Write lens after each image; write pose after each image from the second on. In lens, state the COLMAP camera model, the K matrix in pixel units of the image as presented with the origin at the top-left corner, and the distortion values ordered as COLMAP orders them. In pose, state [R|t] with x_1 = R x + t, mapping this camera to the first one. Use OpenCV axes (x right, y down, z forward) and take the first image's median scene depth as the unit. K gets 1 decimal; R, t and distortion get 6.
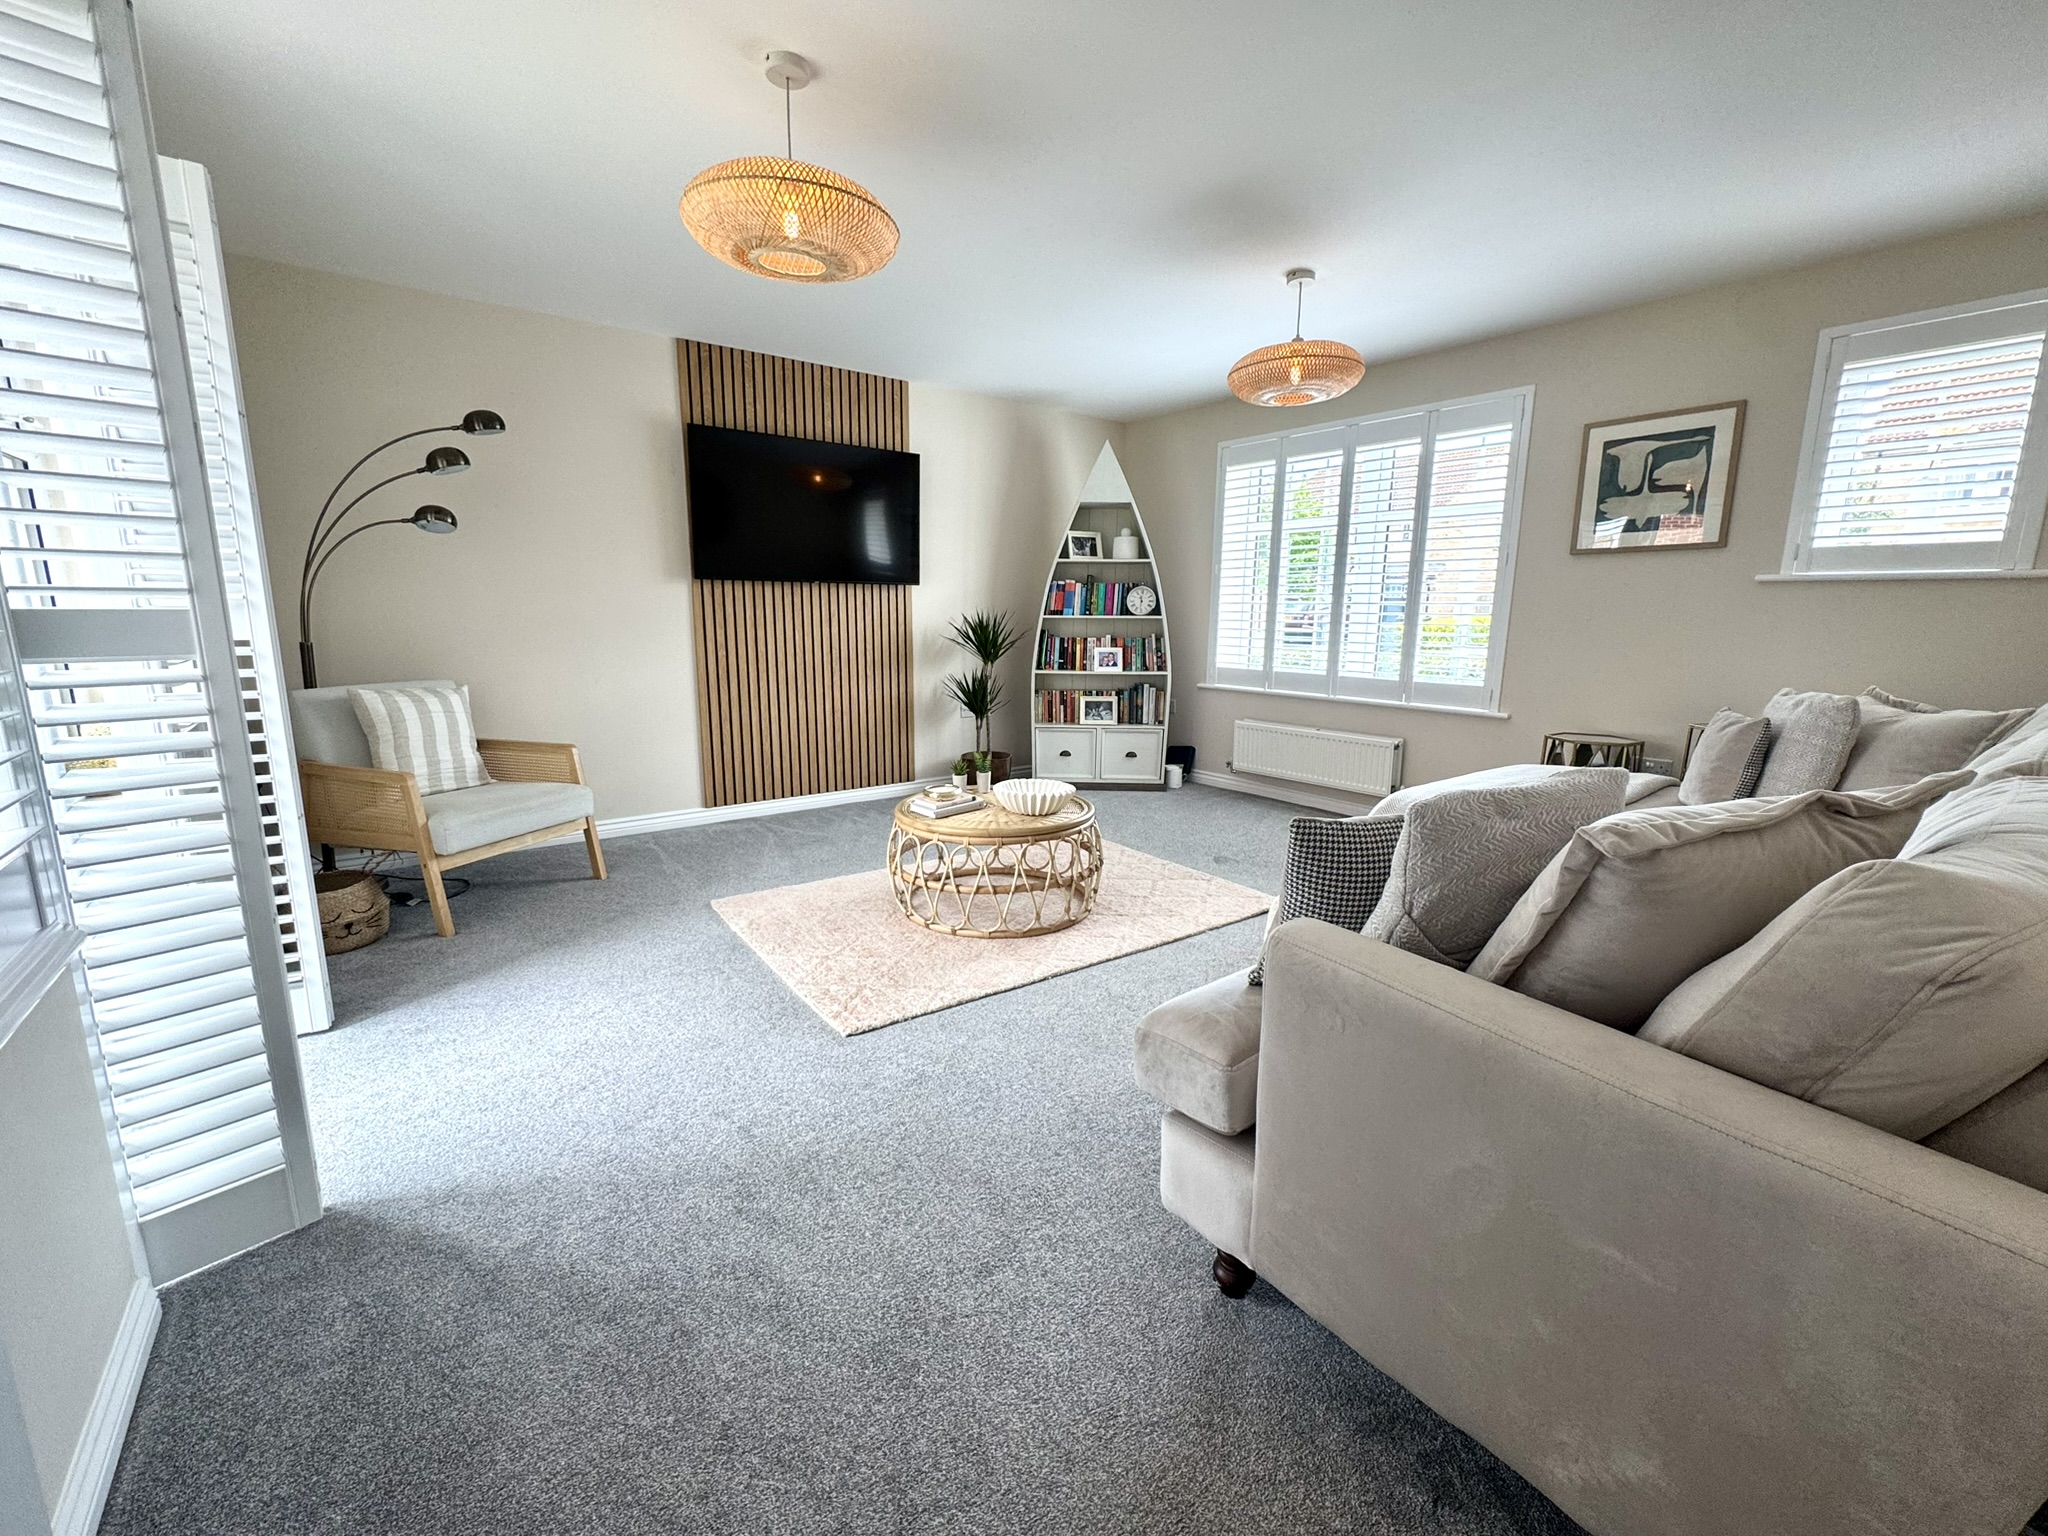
lens RADIAL K [[851.9, 0, 1040.5], [0, 851.9, 775.3], [0, 0, 1]] dist [-0.000311, -0.000068]
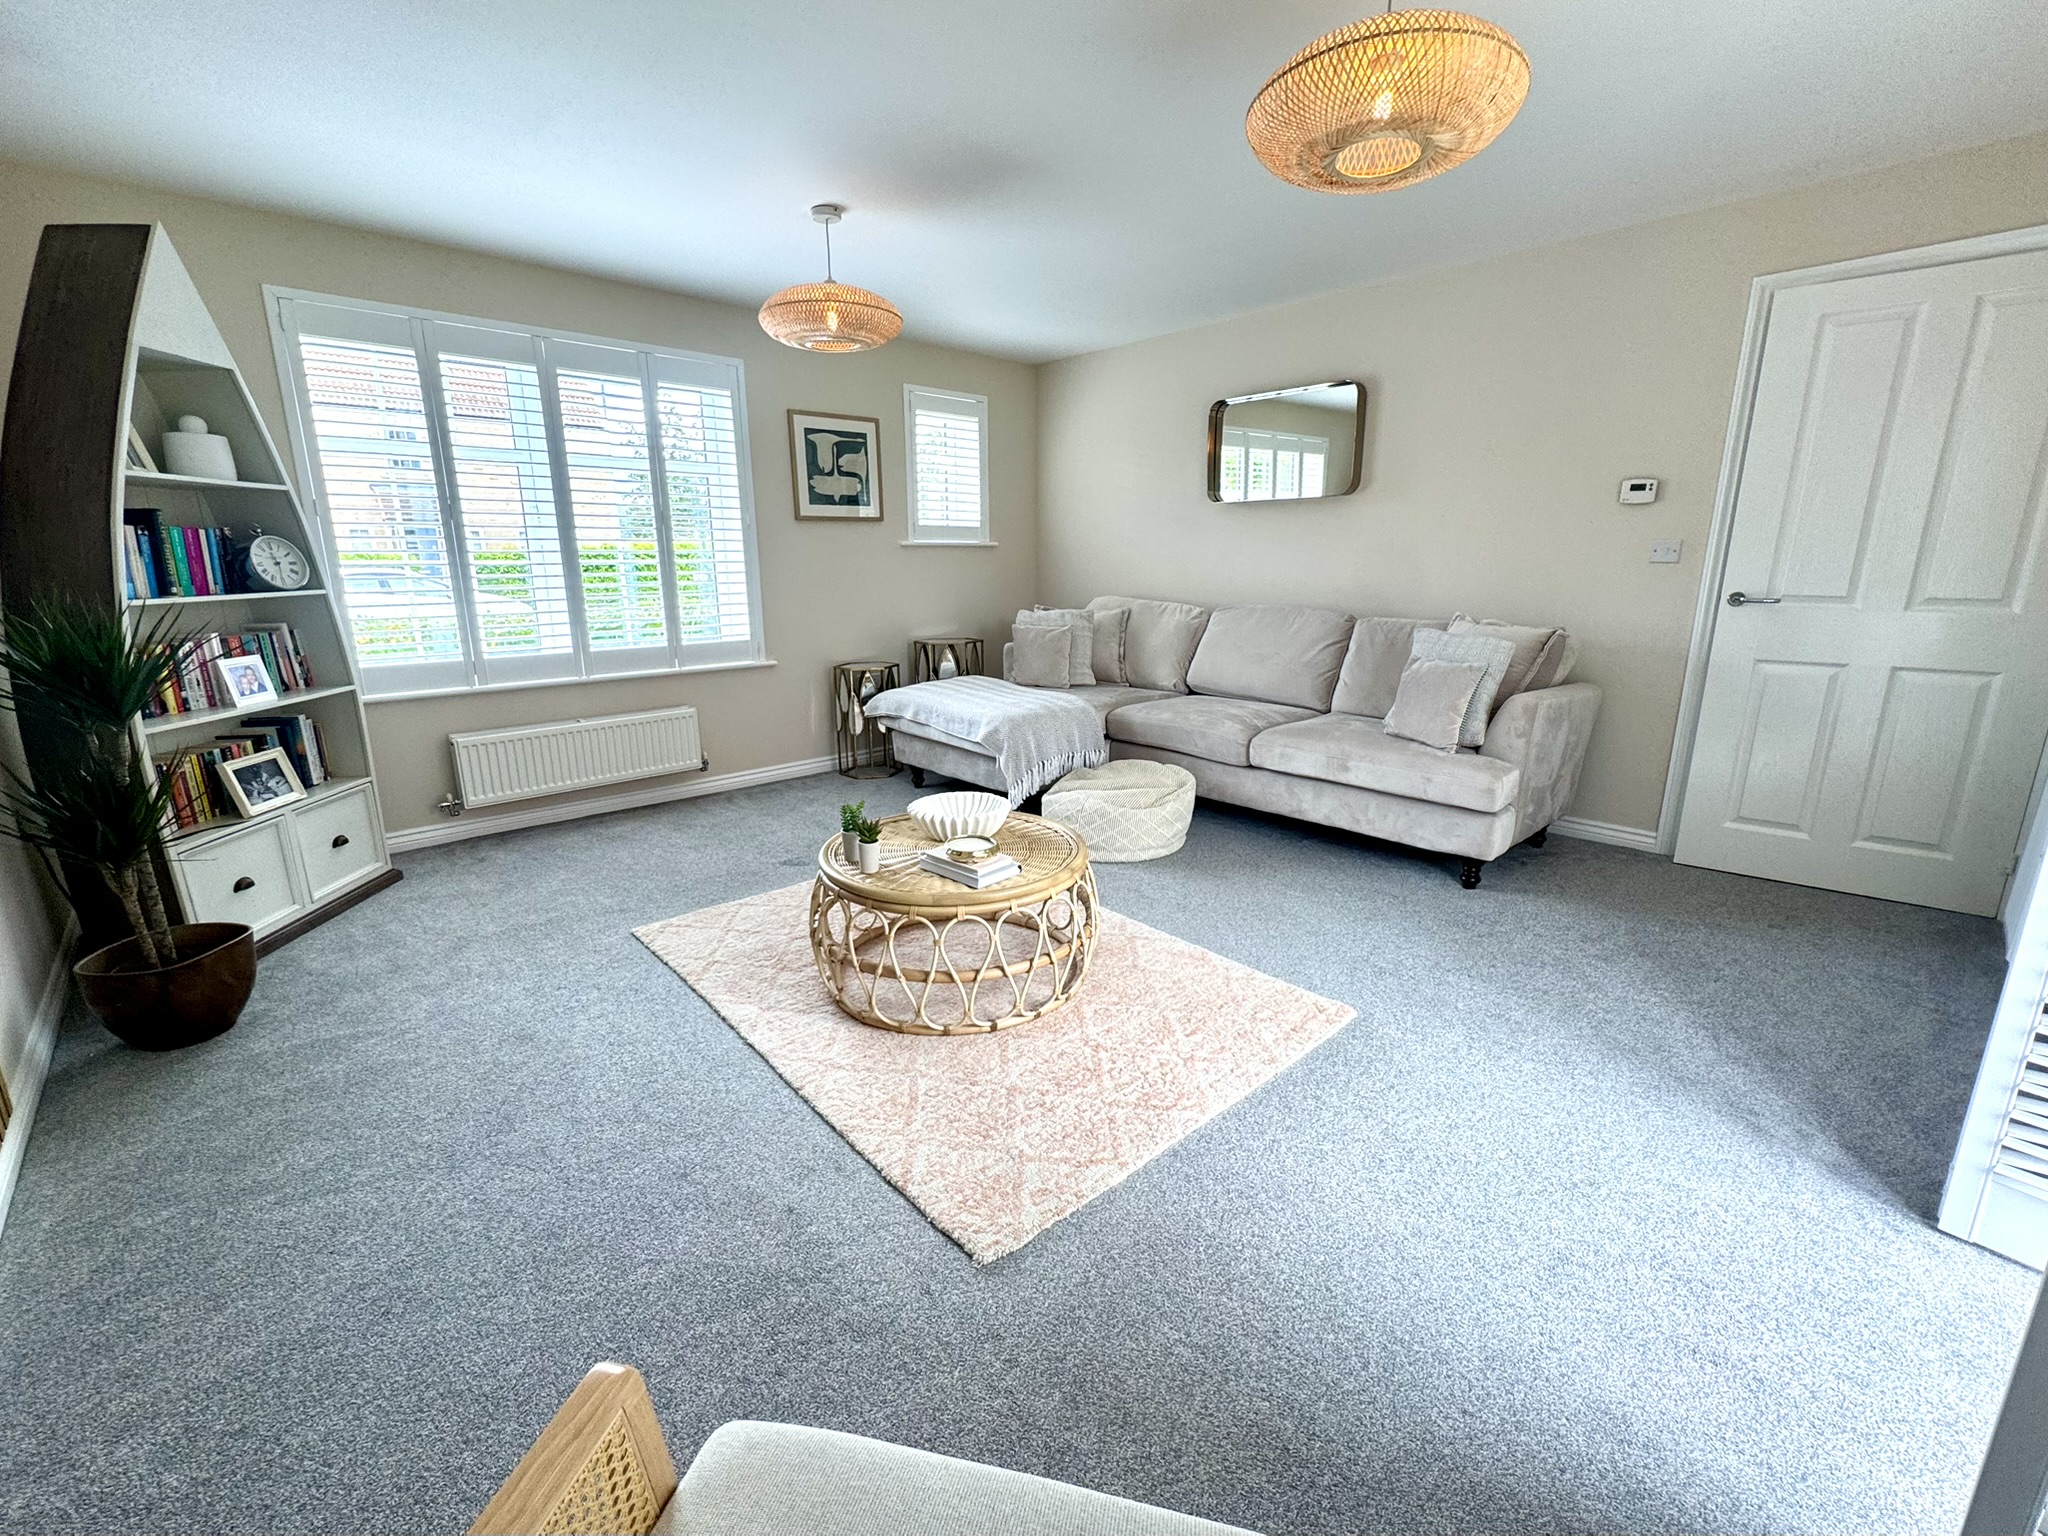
lens RADIAL K [[858.1, 0, 1024.0], [0, 858.1, 768.0], [0, 0, 1]] dist [-0.003271, 0.000106]
pose [[-0.083339, -0.243954, 0.966199, -0.482968], [0.196722, 0.946465, 0.255940, -0.130902], [-0.976911, 0.211402, -0.030887, 0.597666]]
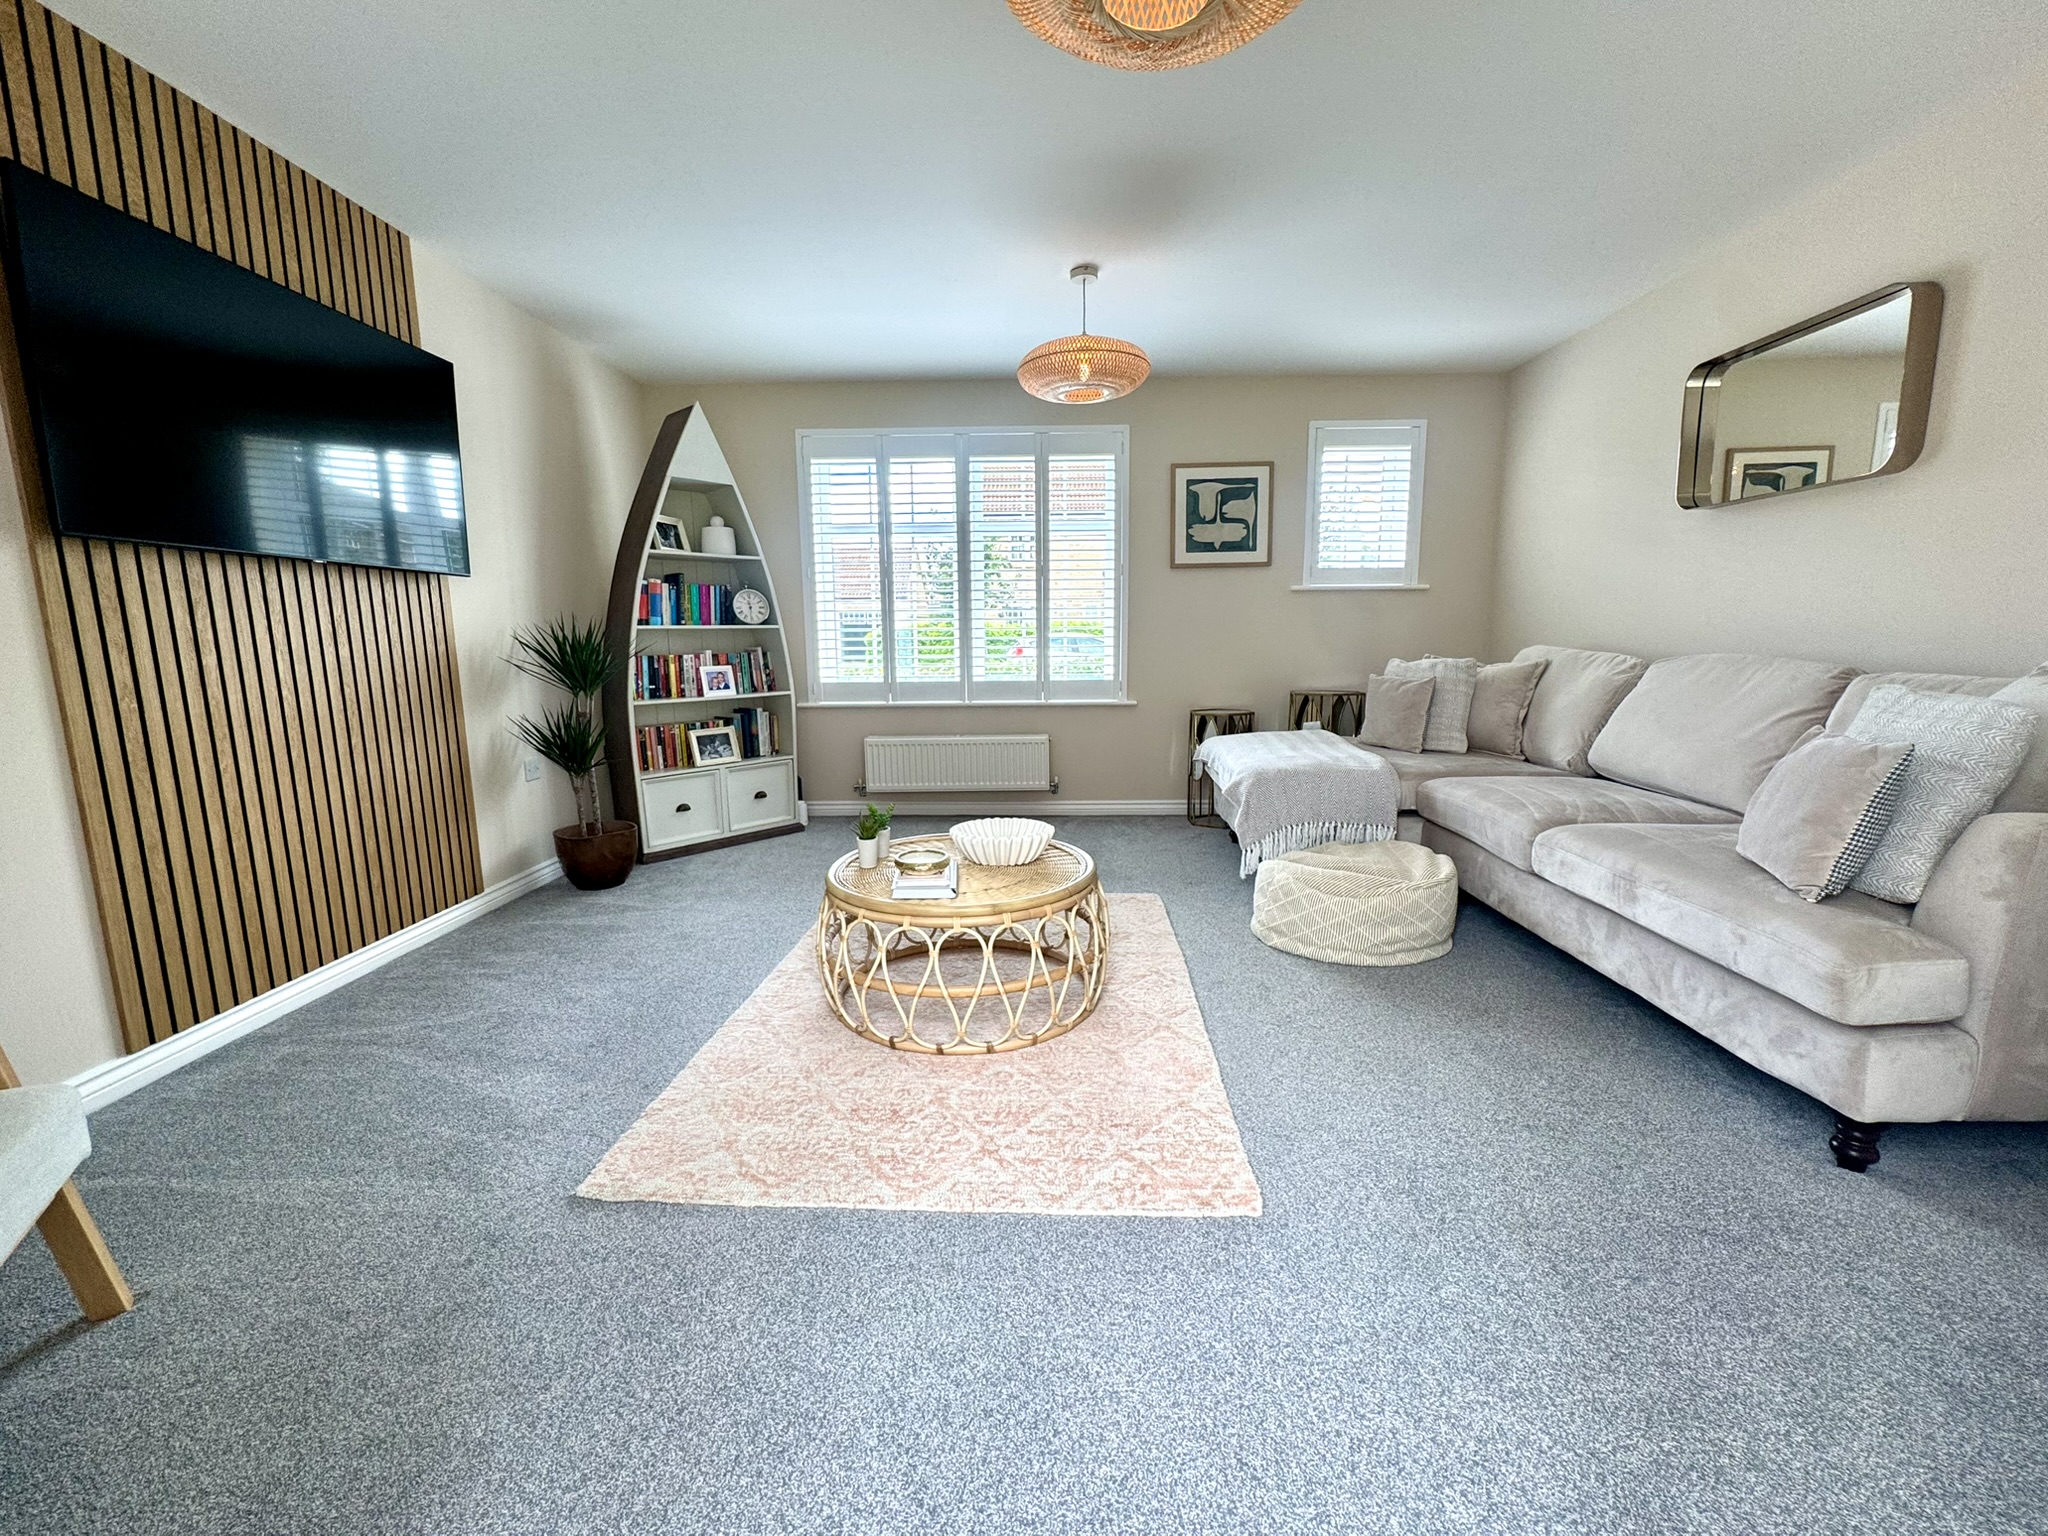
lens RADIAL K [[830.4, 0, 1023.7], [0, 830.4, 769.0], [0, 0, 1]] dist [-0.001540, -0.000237]
pose [[0.631436, -0.138457, 0.762967, -0.353669], [0.164288, 0.985480, 0.042871, -0.043416], [-0.757825, 0.098276, 0.645014, 0.308316]]
